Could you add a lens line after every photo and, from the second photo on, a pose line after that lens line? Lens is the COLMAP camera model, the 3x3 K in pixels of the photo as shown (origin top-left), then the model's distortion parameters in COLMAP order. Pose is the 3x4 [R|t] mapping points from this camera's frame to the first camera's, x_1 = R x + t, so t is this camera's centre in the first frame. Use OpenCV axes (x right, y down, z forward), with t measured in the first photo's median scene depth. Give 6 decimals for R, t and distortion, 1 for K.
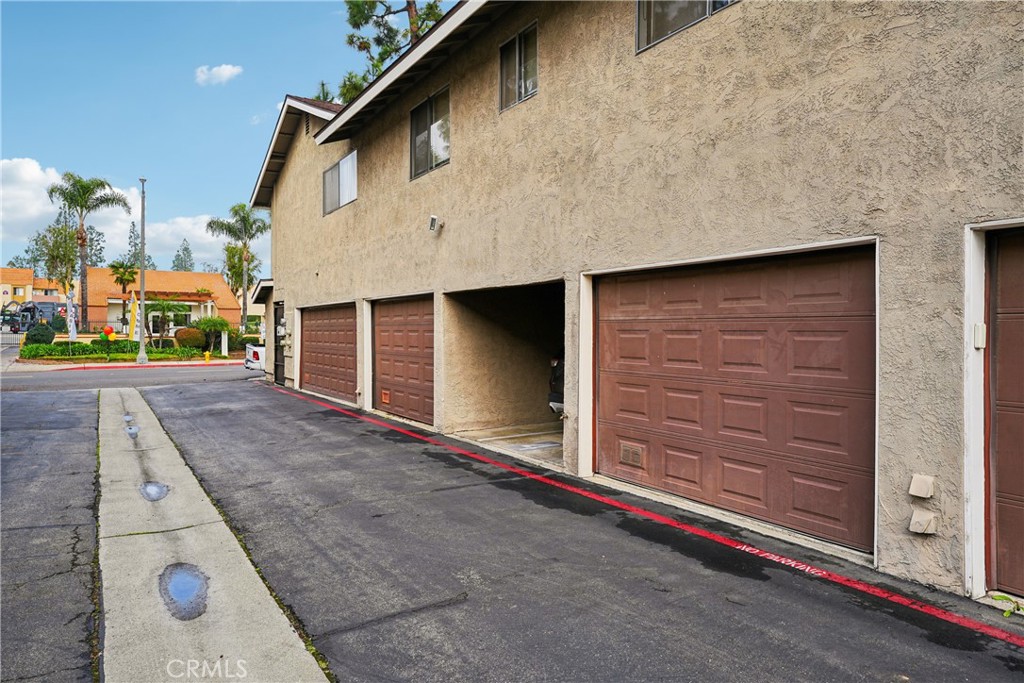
lens RADIAL K [[613.5, 0, 512.0], [0, 613.5, 341.5], [0, 0, 1]] dist [-0.003119, -0.000629]
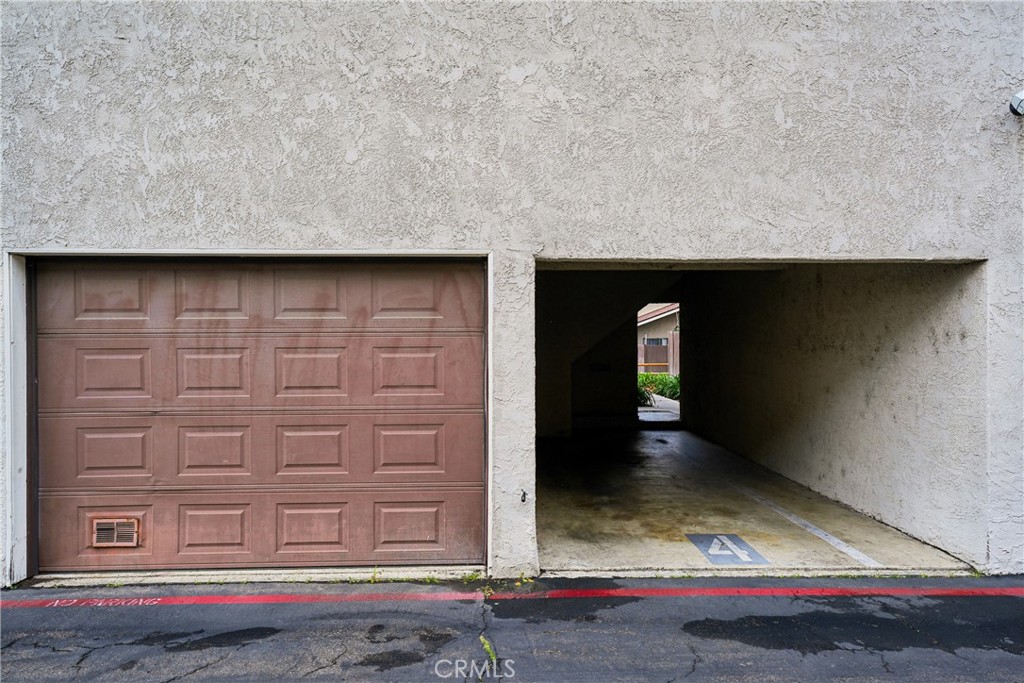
lens RADIAL K [[613.5, 0, 512.0], [0, 613.5, 341.5], [0, 0, 1]] dist [-0.003119, -0.000629]
pose [[0.498904, 0.010927, 0.866588, -0.234836], [0.014851, 0.999666, -0.021155, -0.003486], [-0.866530, 0.023424, 0.498575, 0.370390]]
